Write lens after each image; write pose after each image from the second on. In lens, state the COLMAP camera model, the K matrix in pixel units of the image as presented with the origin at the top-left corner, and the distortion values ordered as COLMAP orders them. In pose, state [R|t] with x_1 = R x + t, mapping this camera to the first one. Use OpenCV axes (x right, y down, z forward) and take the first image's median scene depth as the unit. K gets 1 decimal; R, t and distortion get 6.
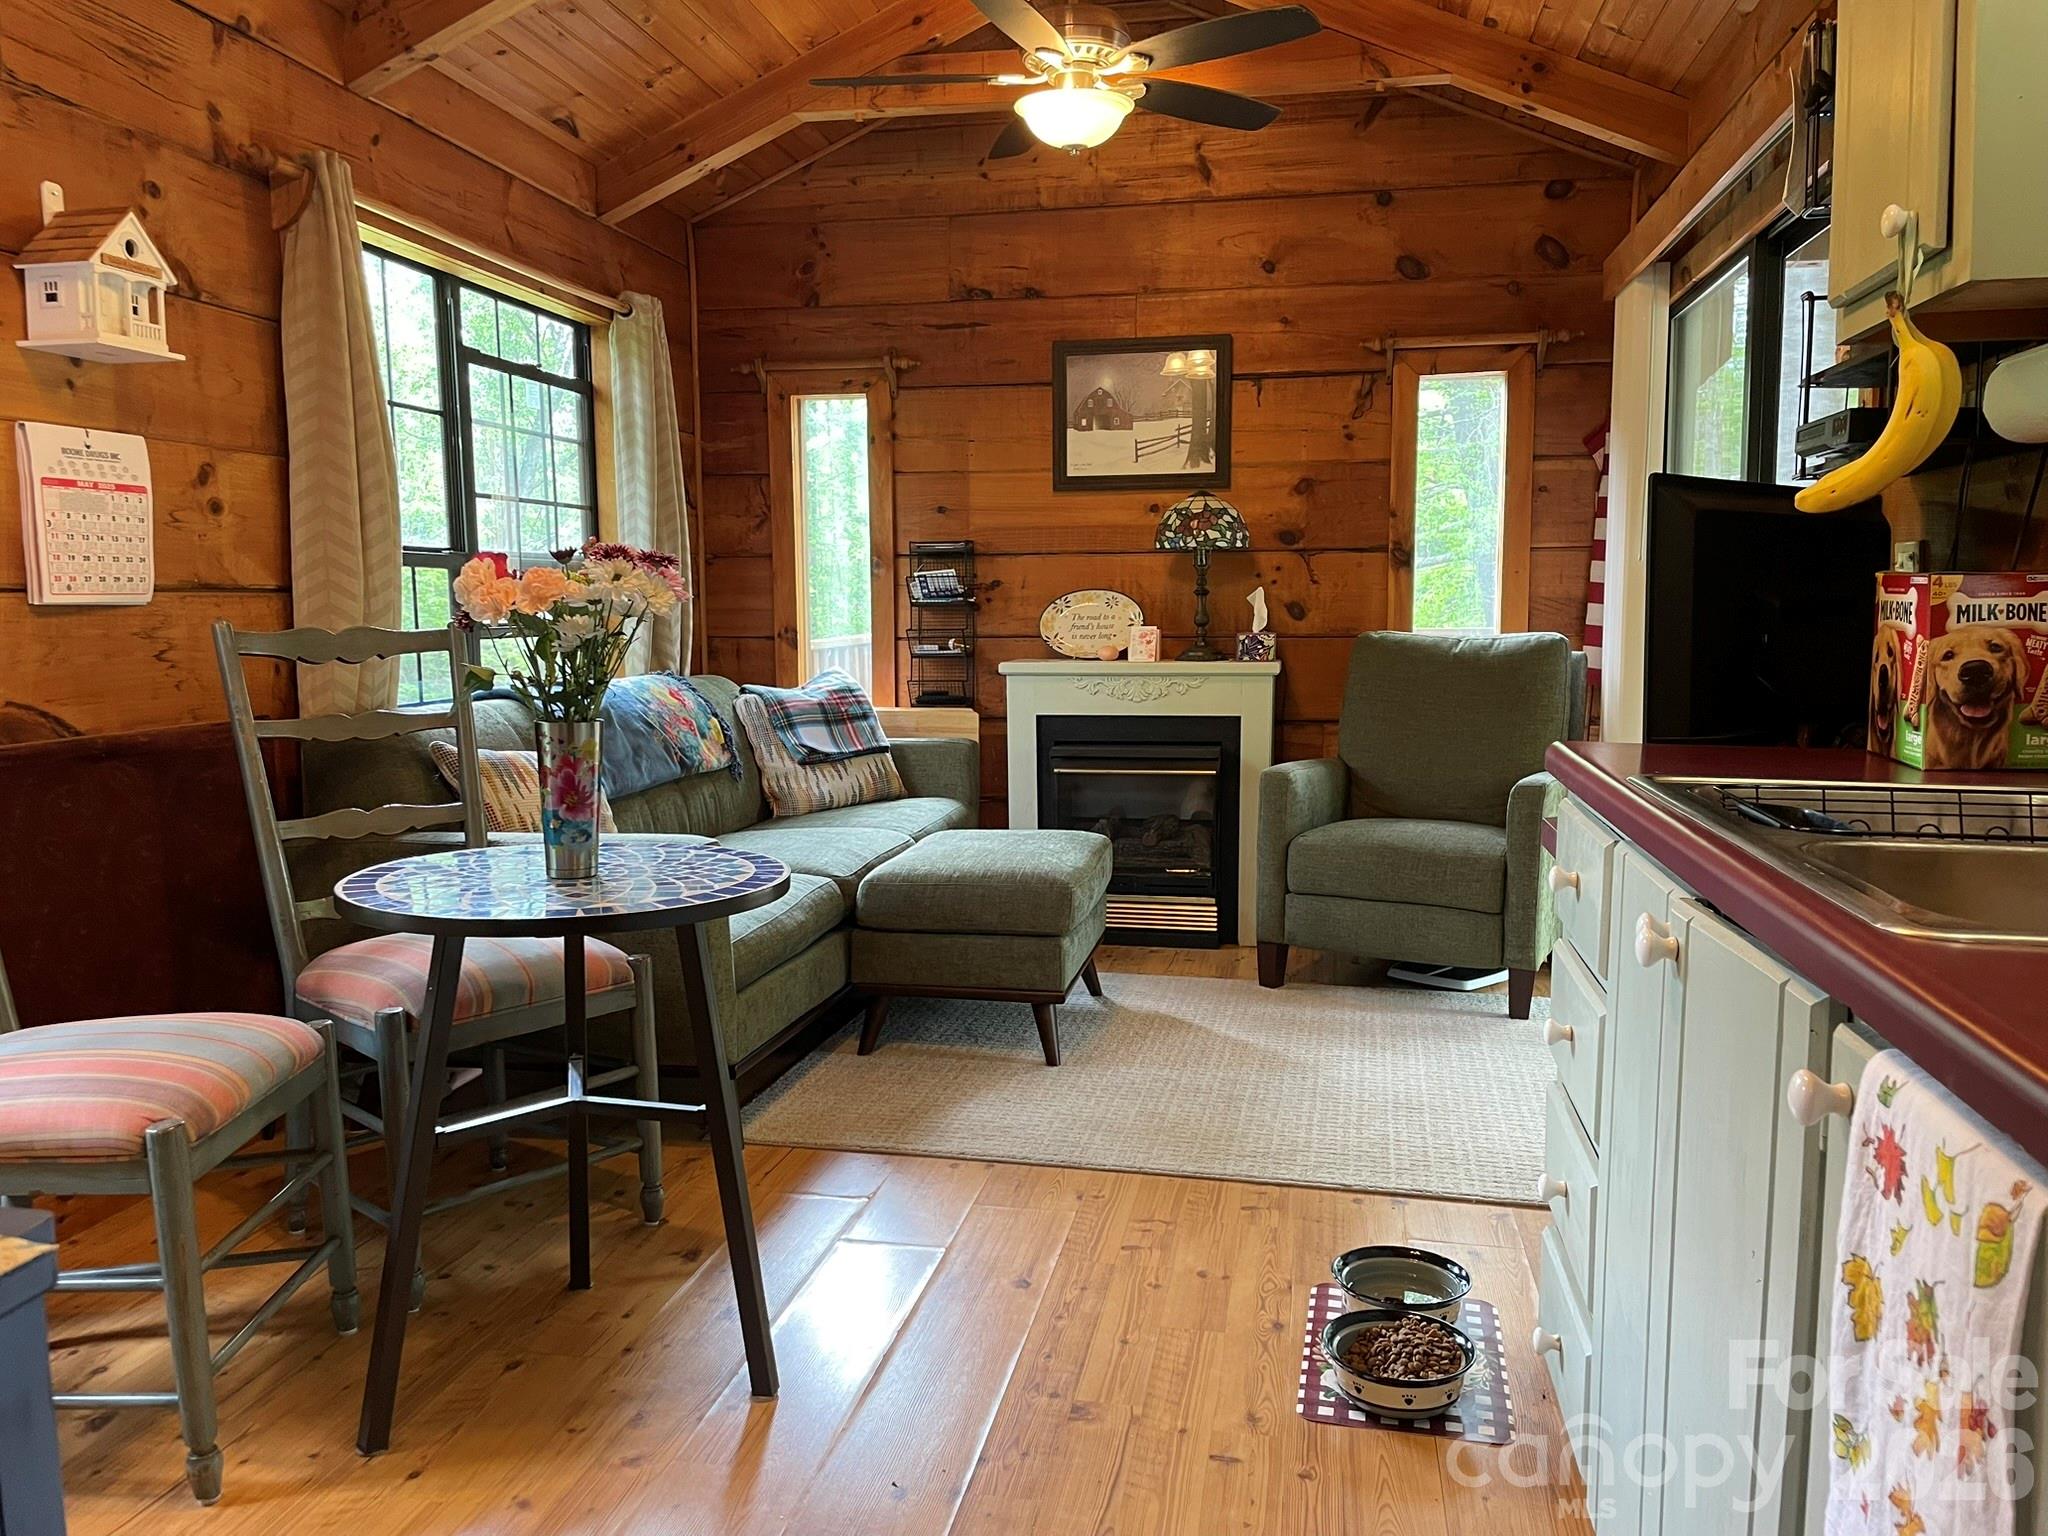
lens RADIAL K [[1529.9, 0, 1028.3], [0, 1529.9, 761.0], [0, 0, 1]] dist [0.088194, -0.119638]
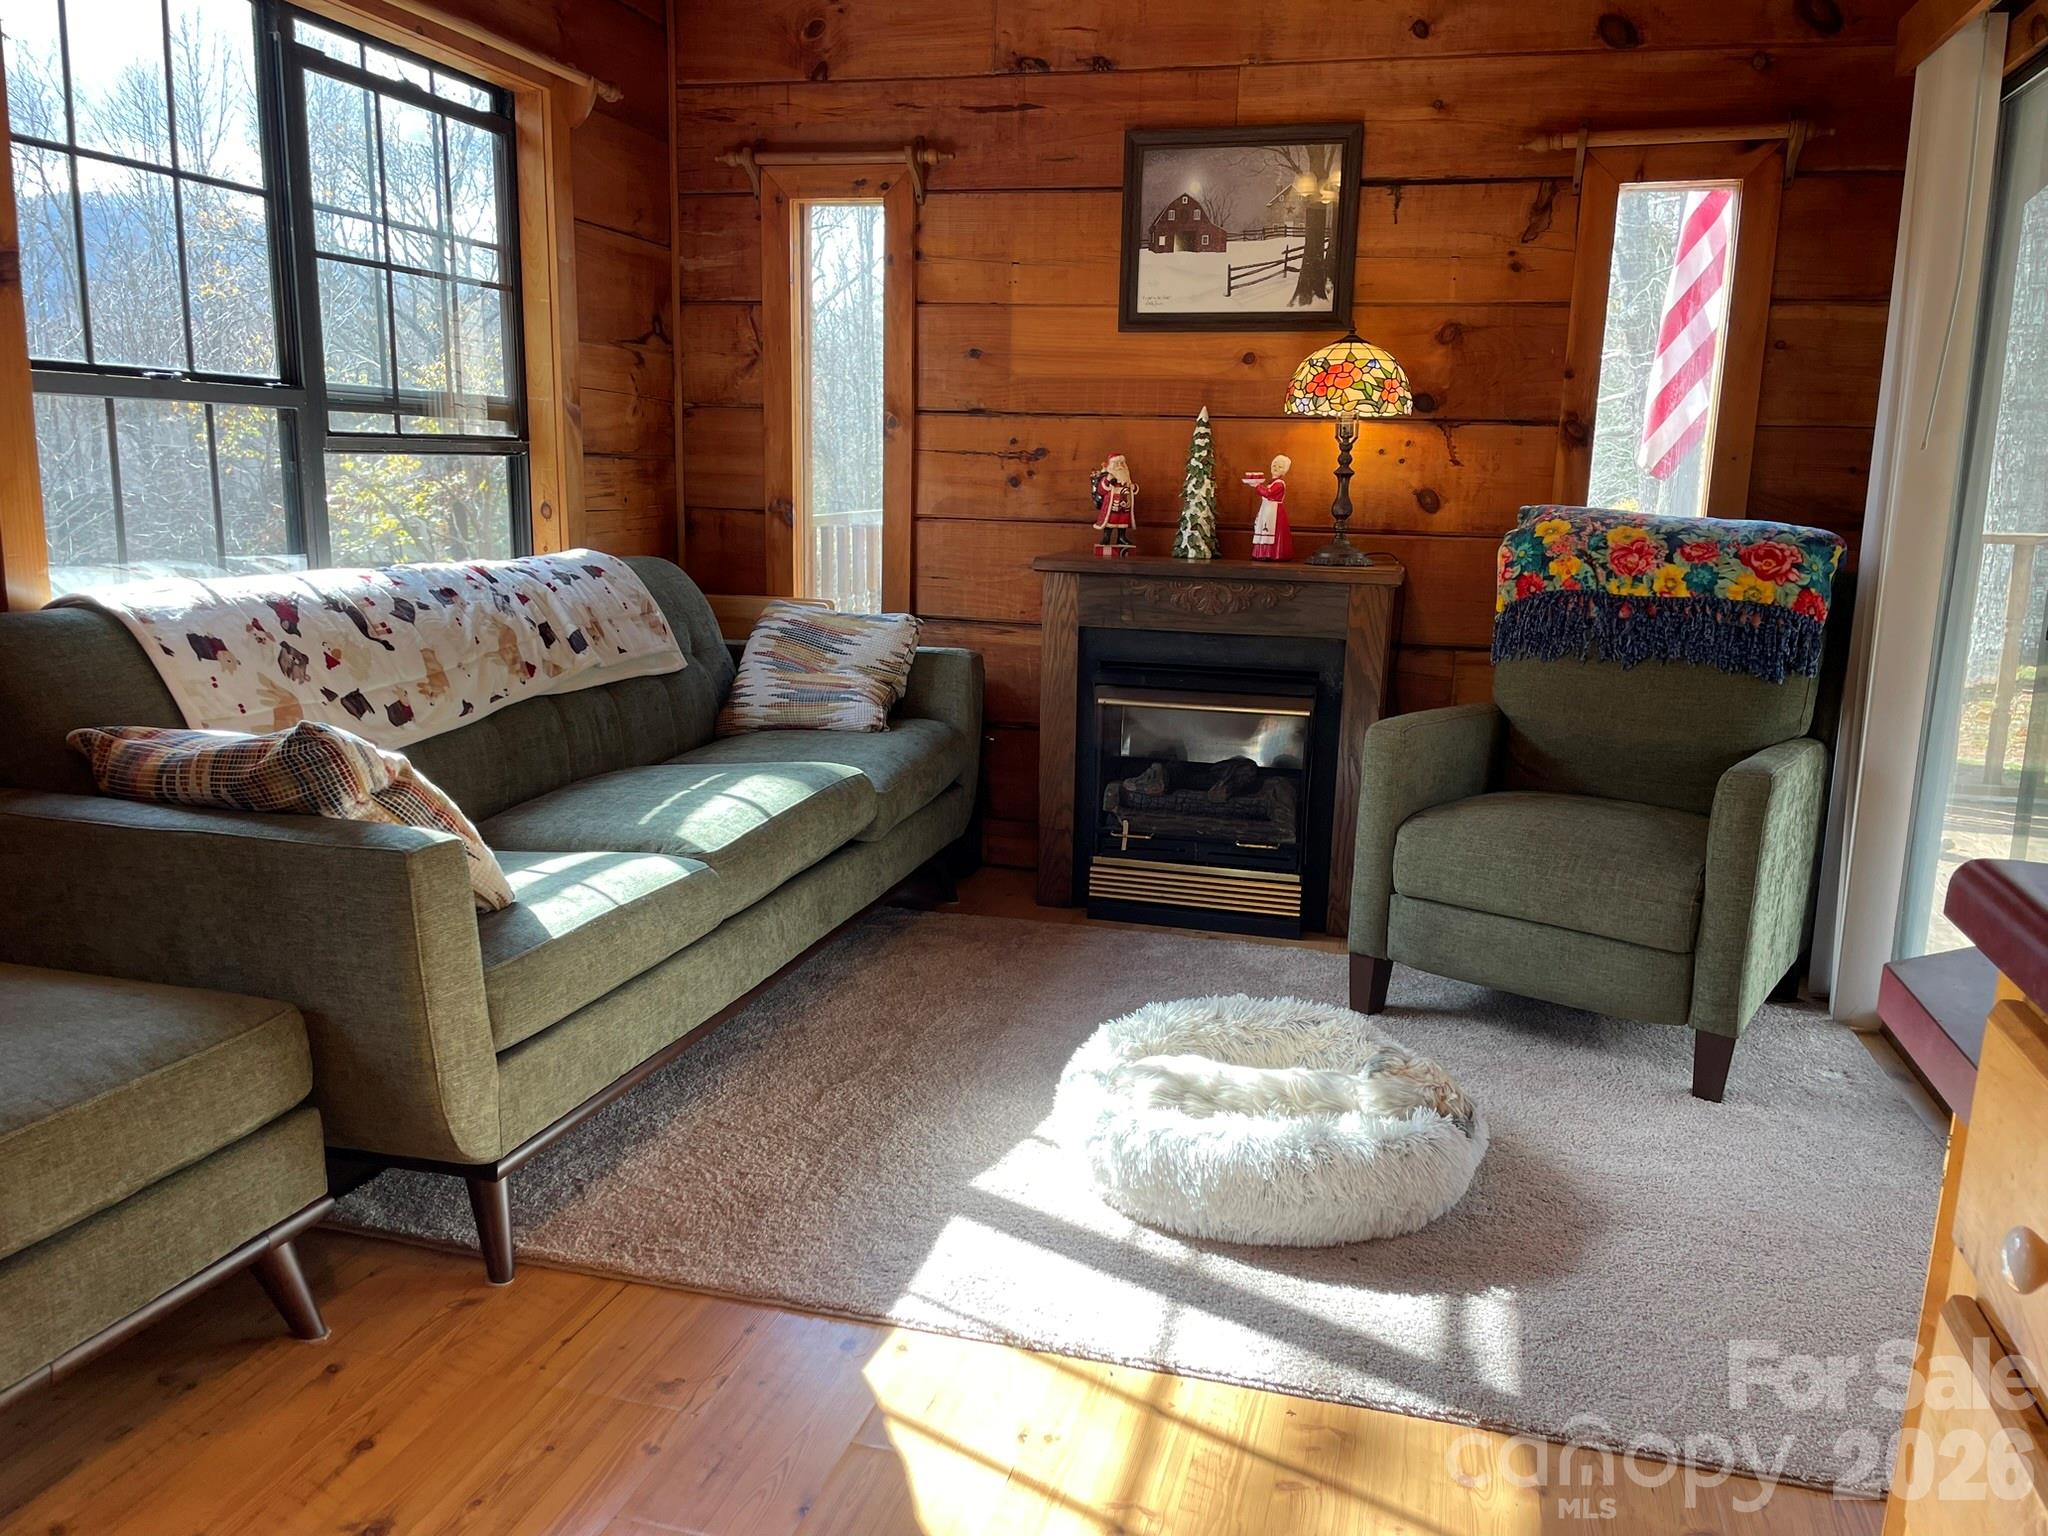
lens RADIAL K [[1517.3, 0, 1043.8], [0, 1517.3, 752.7], [0, 0, 1]] dist [0.066183, -0.081851]
pose [[0.996238, 0.046410, -0.073191, 0.047234], [-0.039951, 0.995374, 0.087371, -0.033313], [0.076908, -0.084118, 0.993483, 0.233573]]
